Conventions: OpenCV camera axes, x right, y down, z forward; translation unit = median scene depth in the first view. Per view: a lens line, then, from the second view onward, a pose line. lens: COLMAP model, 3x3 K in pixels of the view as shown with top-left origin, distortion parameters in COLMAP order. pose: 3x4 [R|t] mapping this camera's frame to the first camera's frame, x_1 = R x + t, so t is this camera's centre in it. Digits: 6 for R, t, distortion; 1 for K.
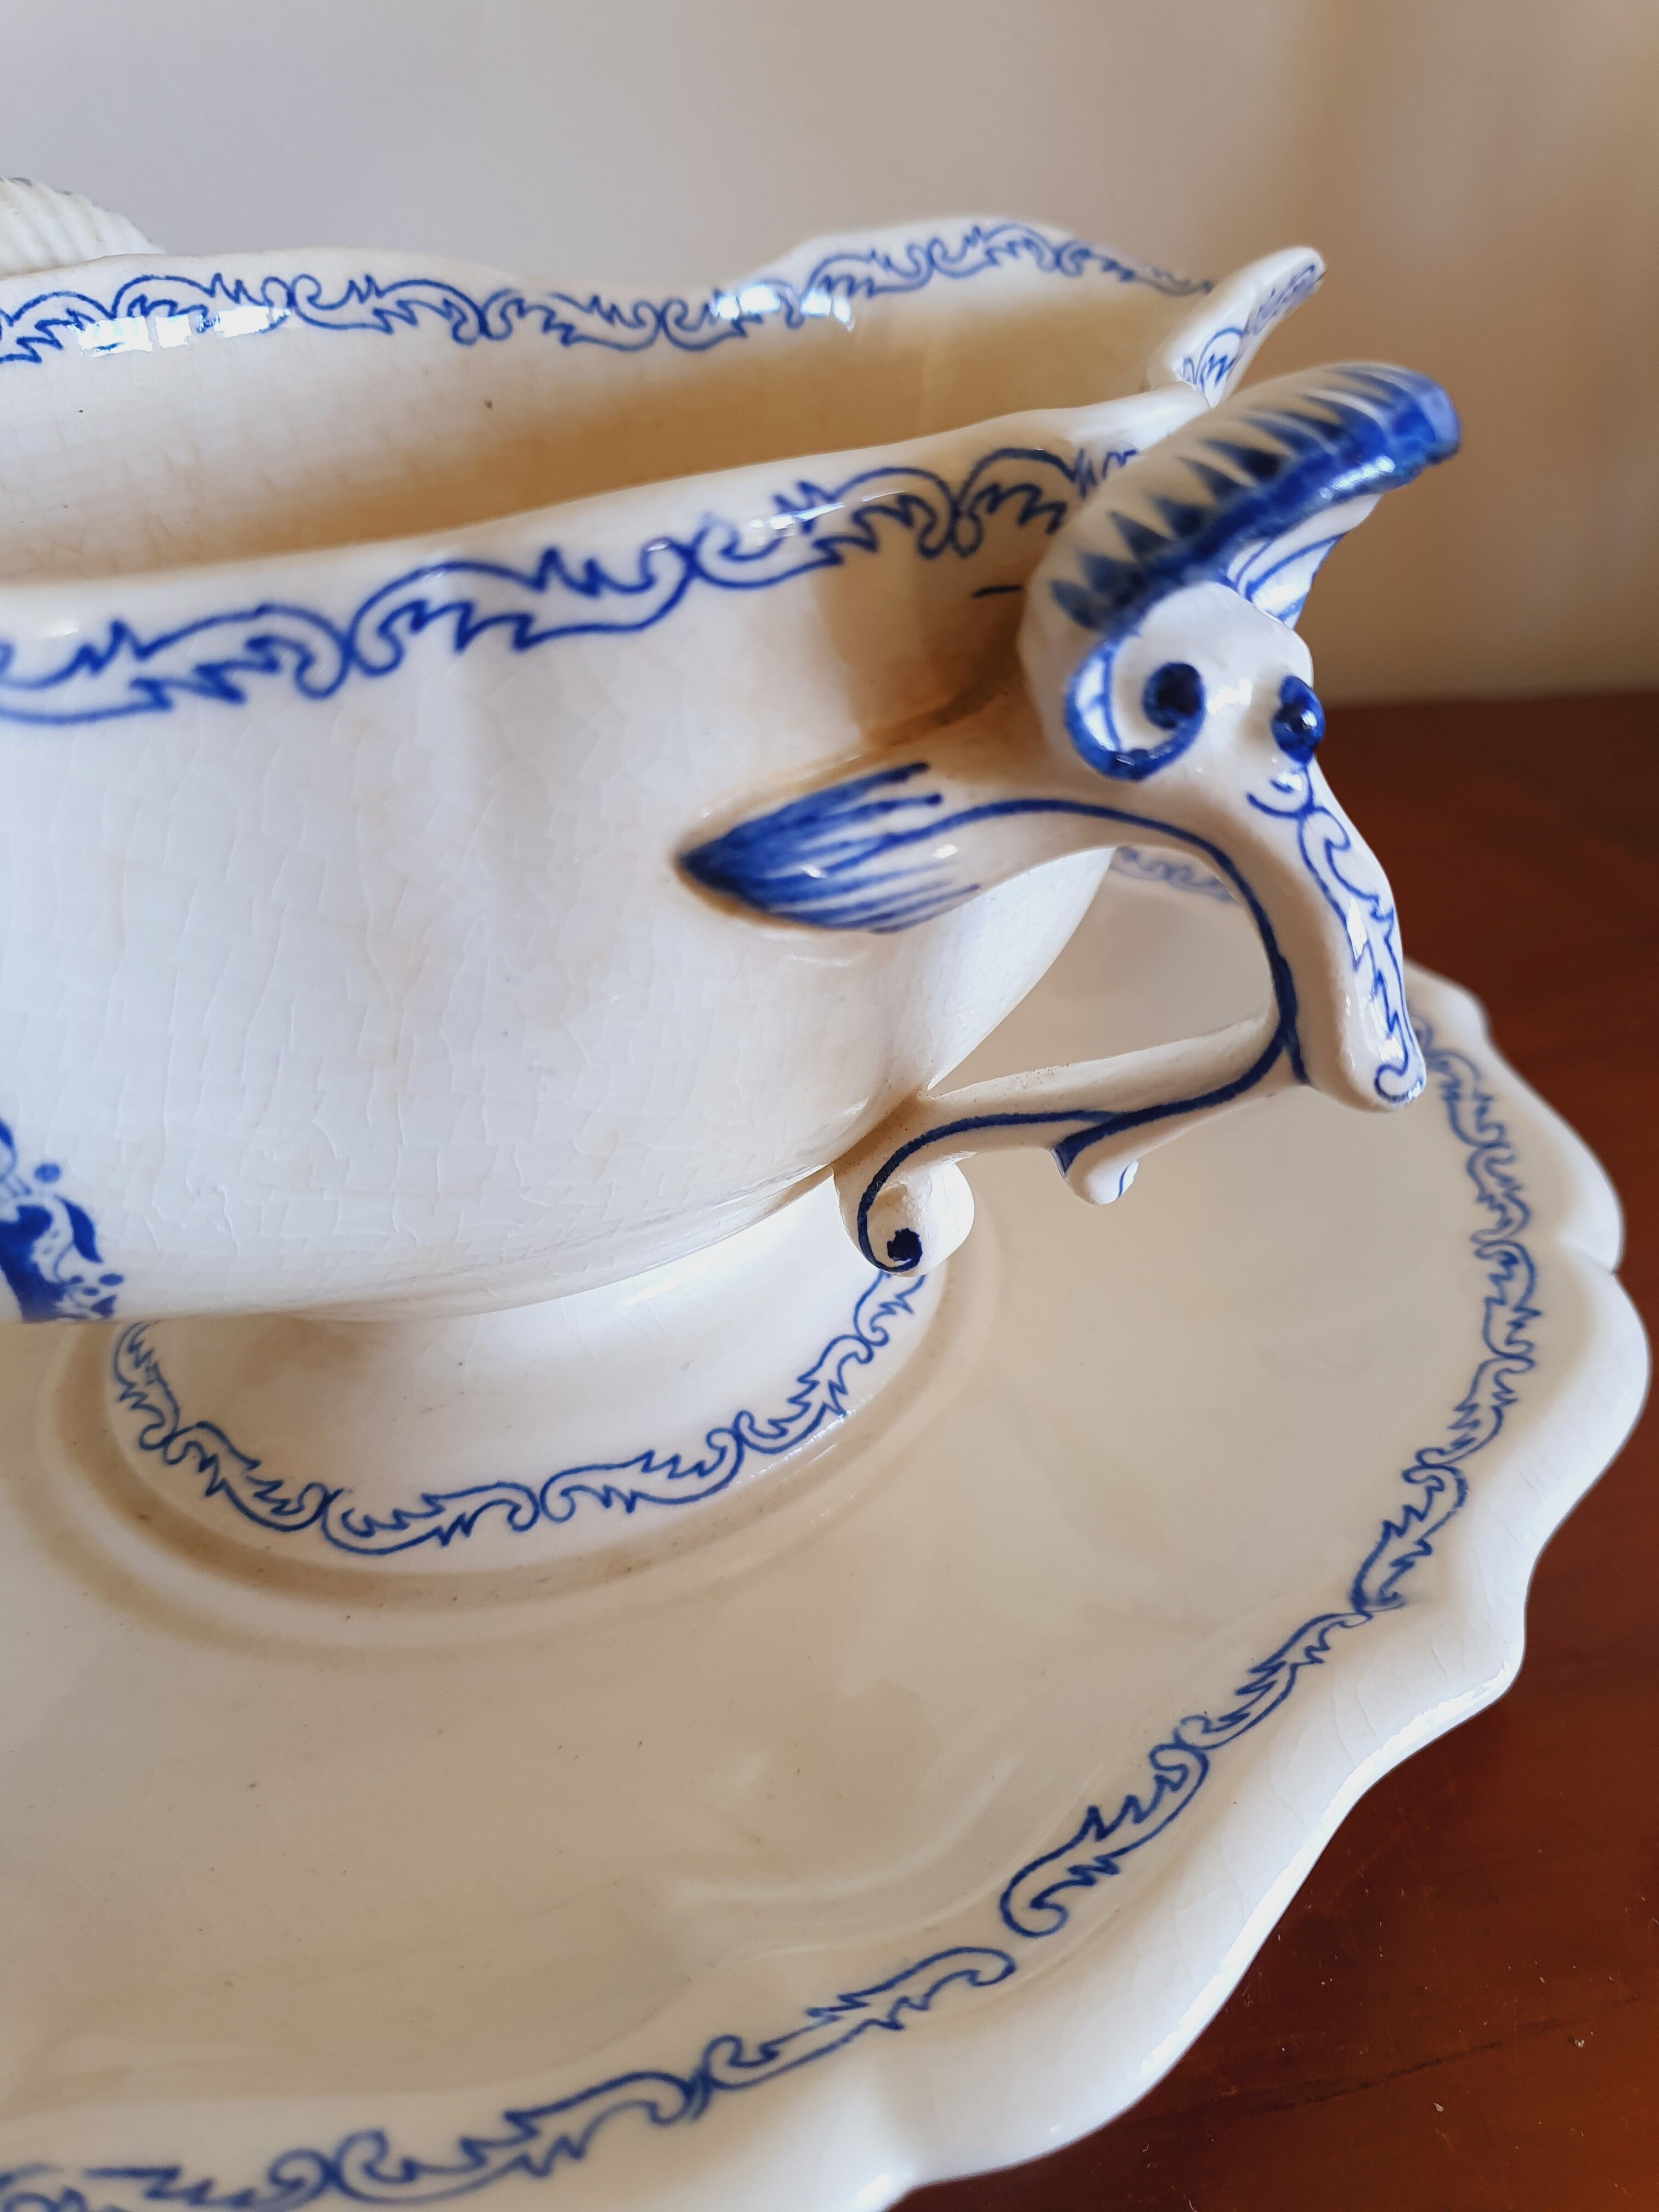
lens RADIAL K [[1668.9, 0, 830.5], [0, 1668.9, 1060.8], [0, 0, 1]] dist [-0.032446, -0.000725]
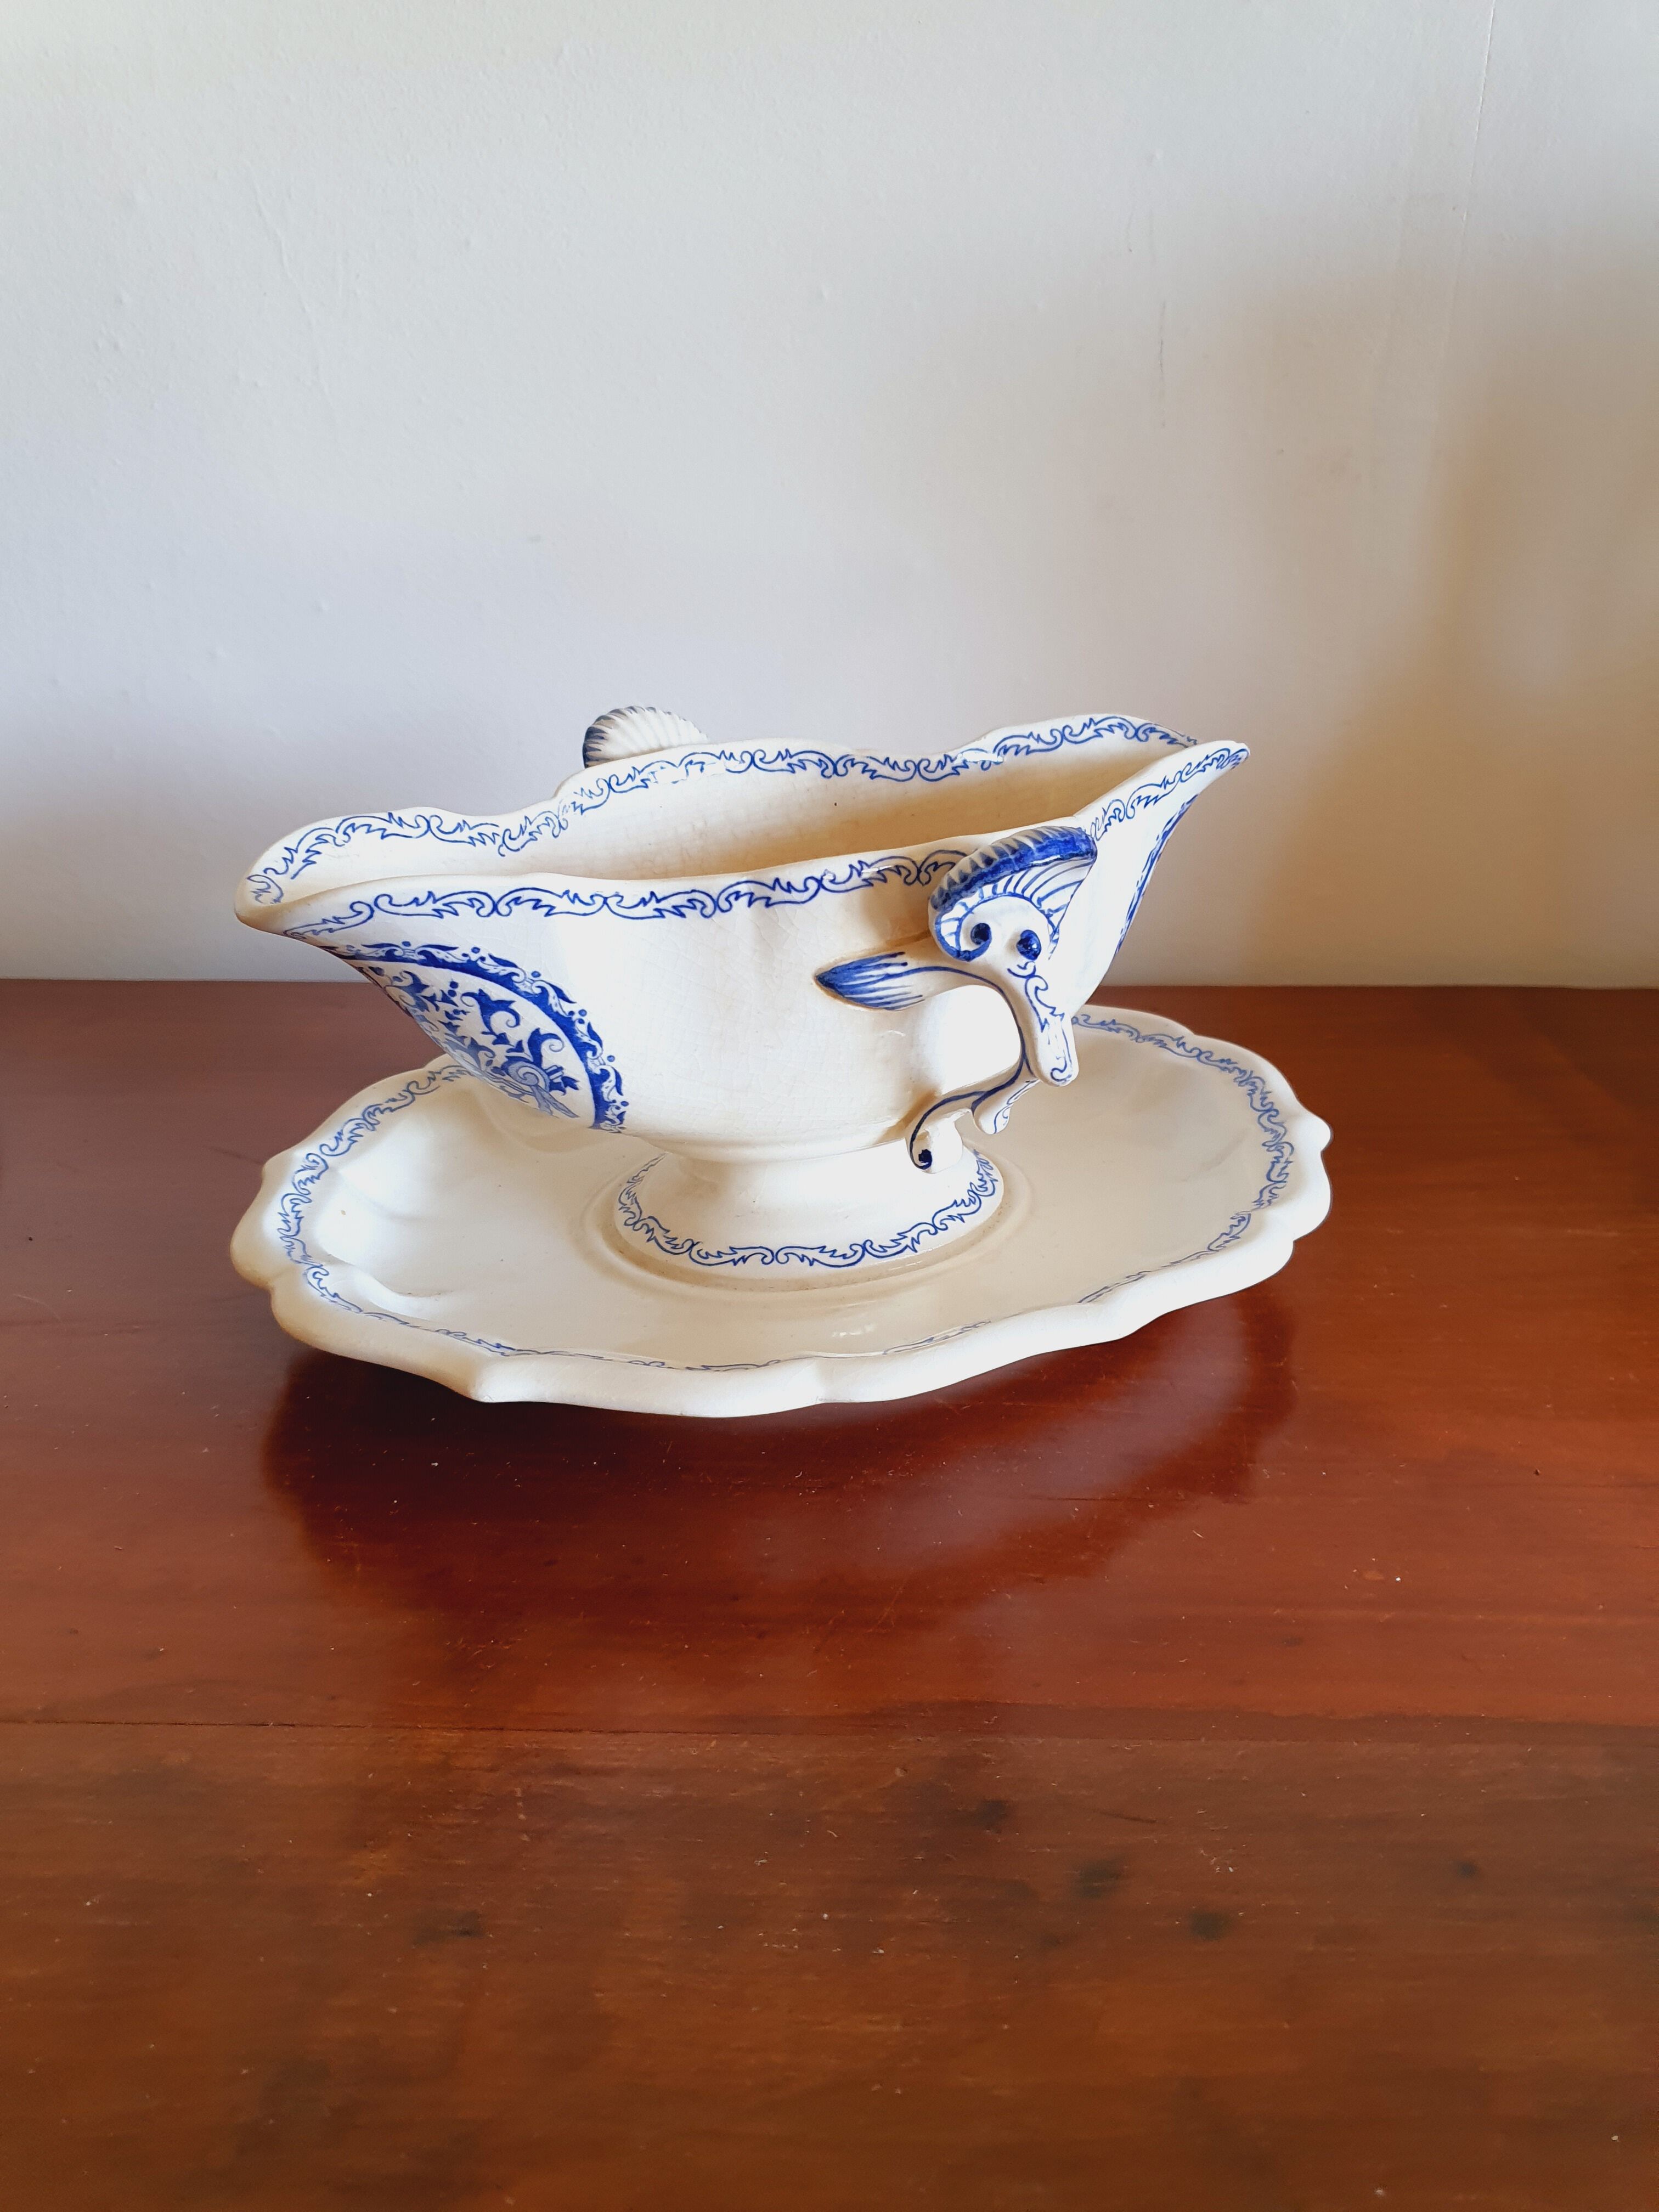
lens RADIAL K [[1668.5, 0, 829.5], [0, 1668.5, 1106.0], [0, 0, 1]] dist [0.015363, -0.001019]
pose [[0.949885, 0.083257, -0.301309, 0.643804], [-0.124992, 0.984633, -0.121967, 0.355773], [0.286524, 0.153516, 0.945694, -1.367089]]
